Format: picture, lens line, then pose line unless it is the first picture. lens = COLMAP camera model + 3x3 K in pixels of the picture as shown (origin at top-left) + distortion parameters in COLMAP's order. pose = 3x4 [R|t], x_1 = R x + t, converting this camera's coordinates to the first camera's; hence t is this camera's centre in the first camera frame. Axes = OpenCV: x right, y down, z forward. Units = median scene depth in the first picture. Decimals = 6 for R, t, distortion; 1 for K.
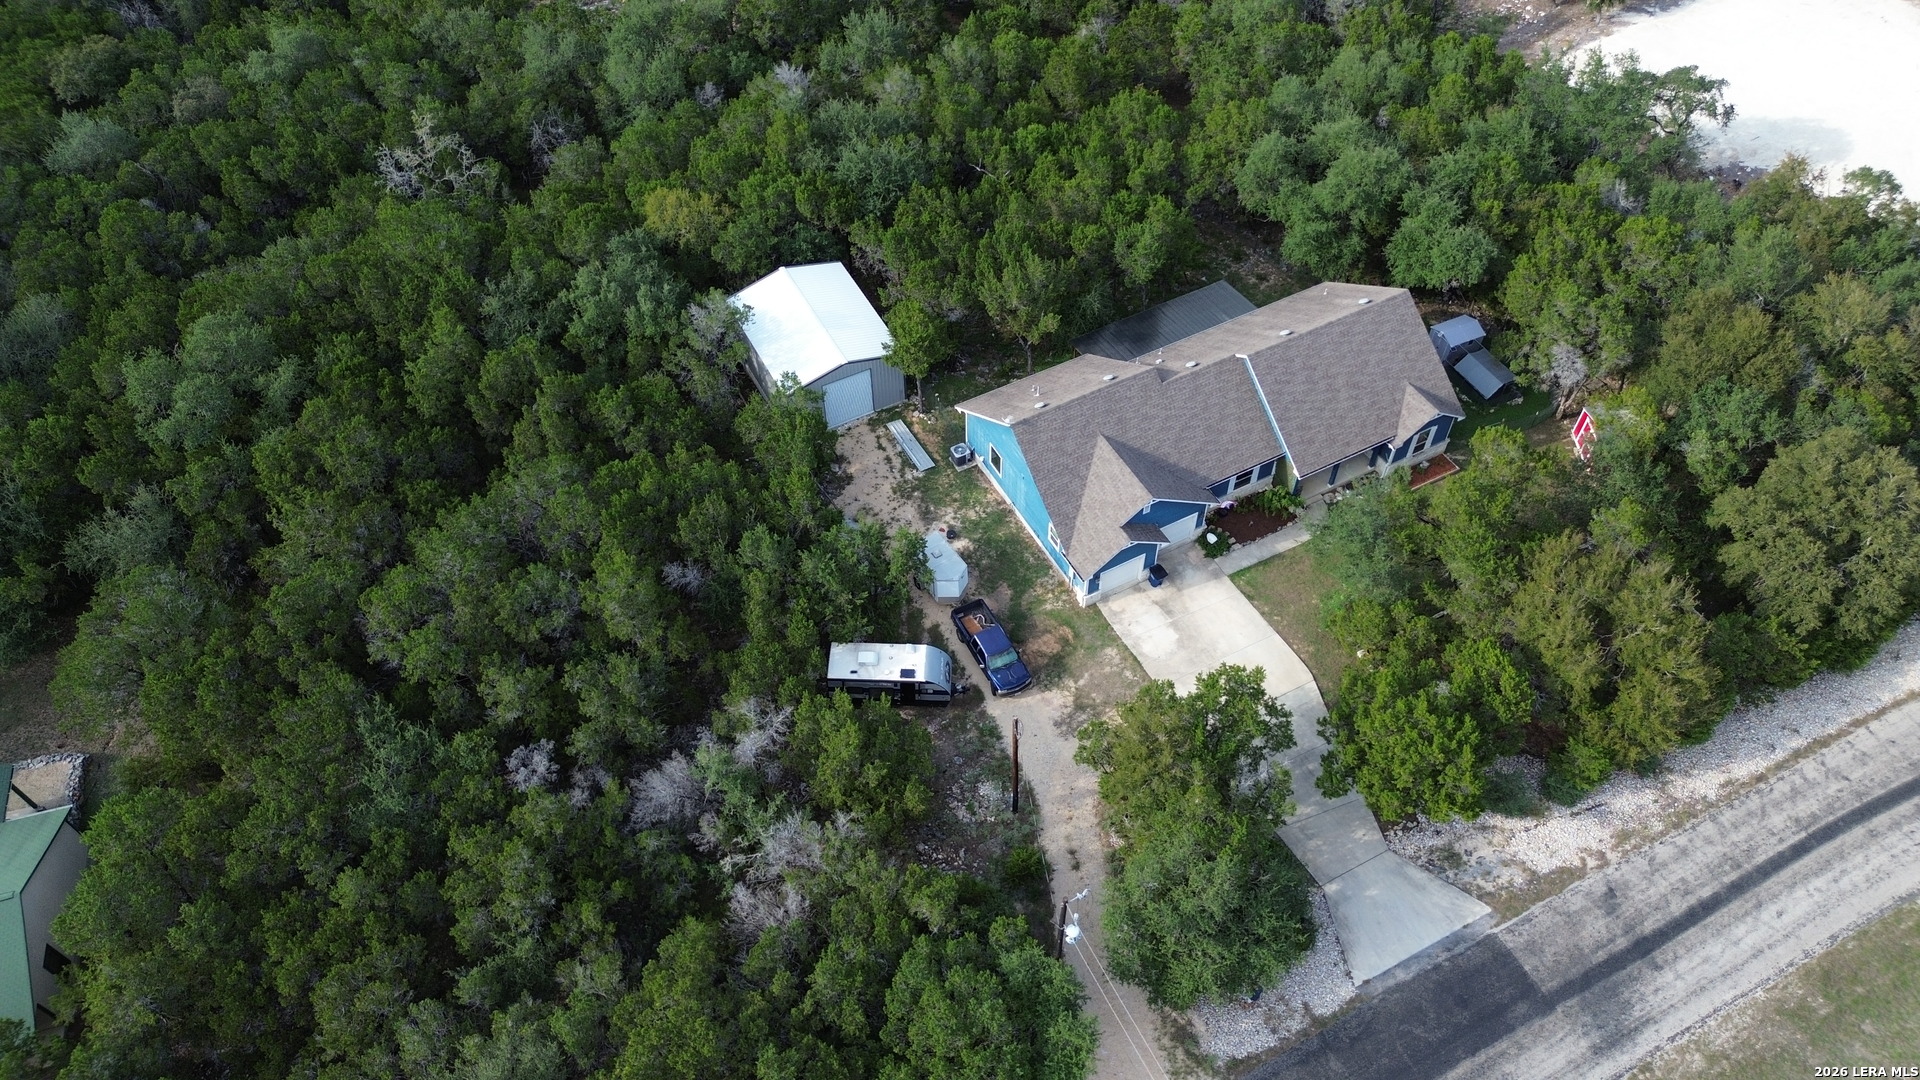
lens RADIAL K [[1364.3, 0, 994.3], [0, 1364.3, 541.3], [0, 0, 1]] dist [0.034880, -0.001636]
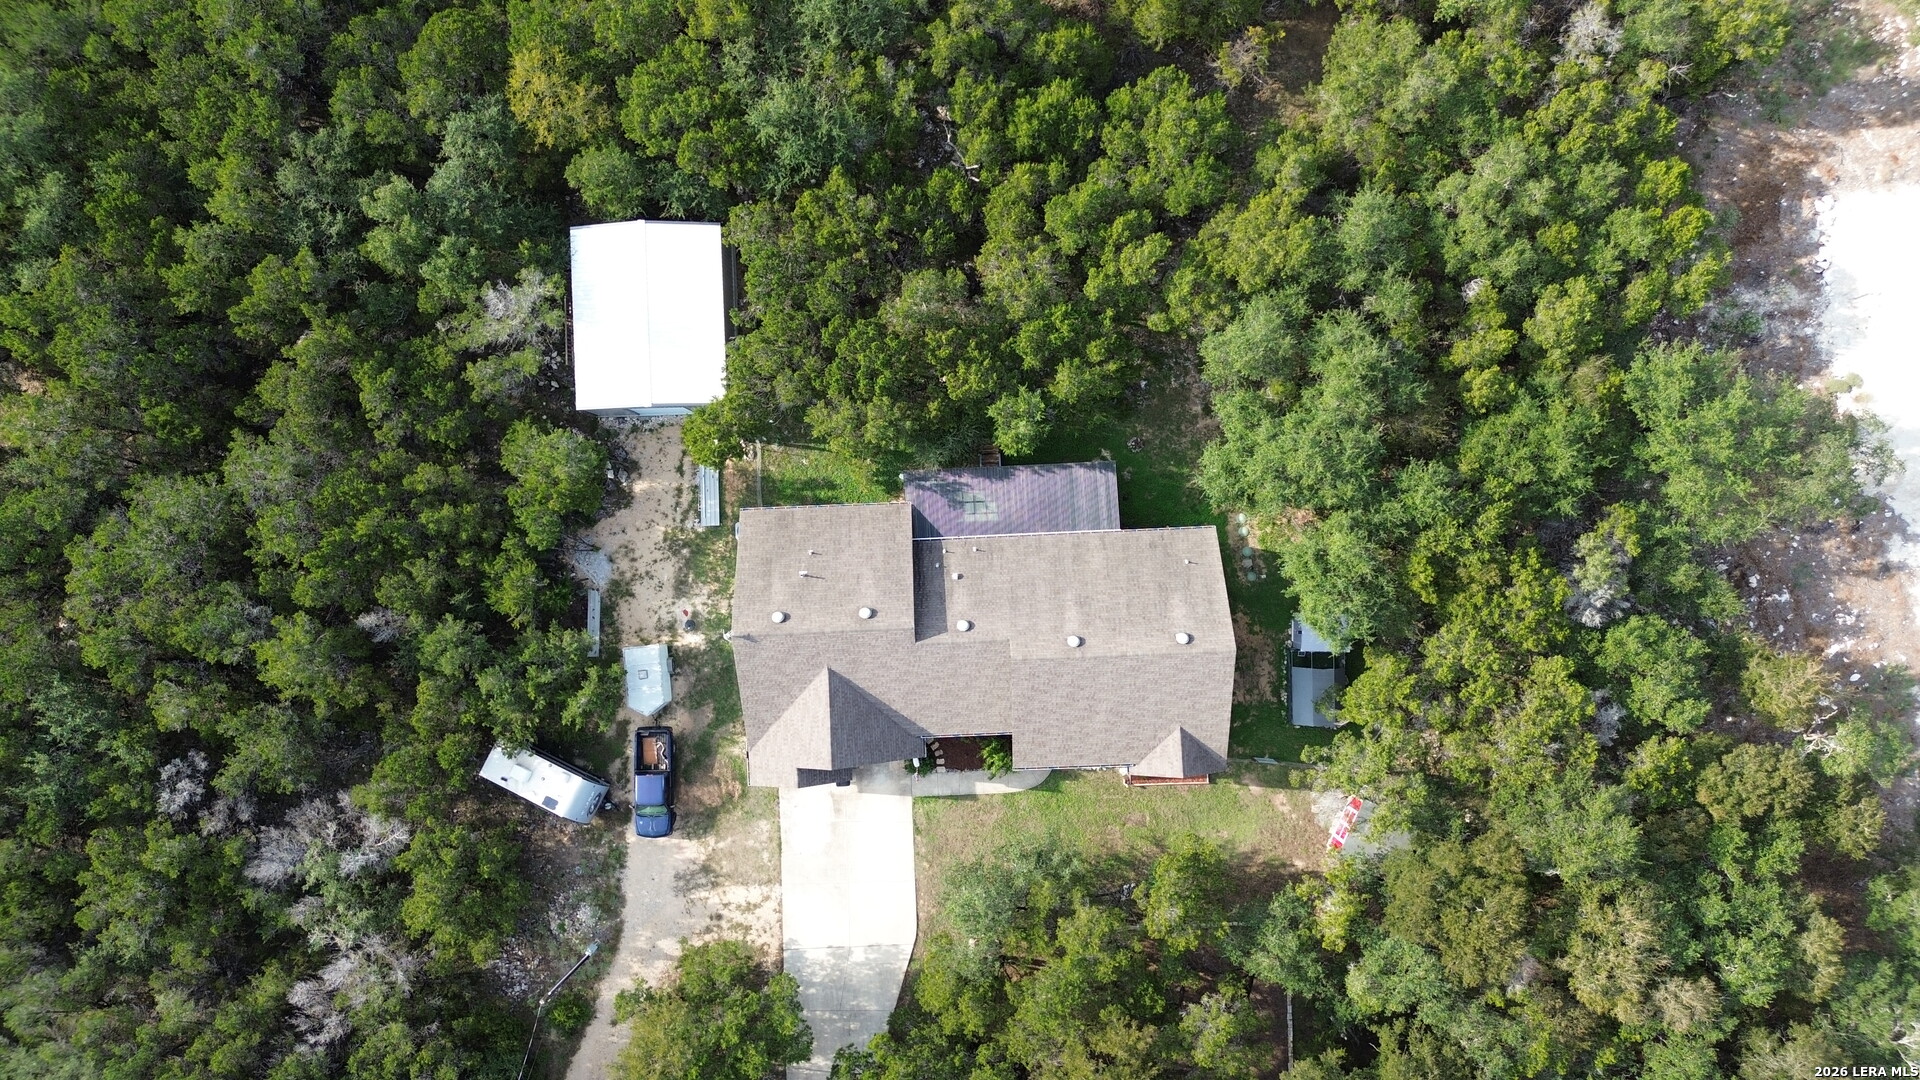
lens RADIAL K [[1364.3, 0, 994.3], [0, 1364.3, 541.3], [0, 0, 1]] dist [0.034880, -0.001636]
pose [[0.896056, 0.443940, 0.000659, 0.139707], [-0.347517, 0.700509, 0.623313, -0.746714], [0.276252, -0.558752, 0.781973, 0.335957]]
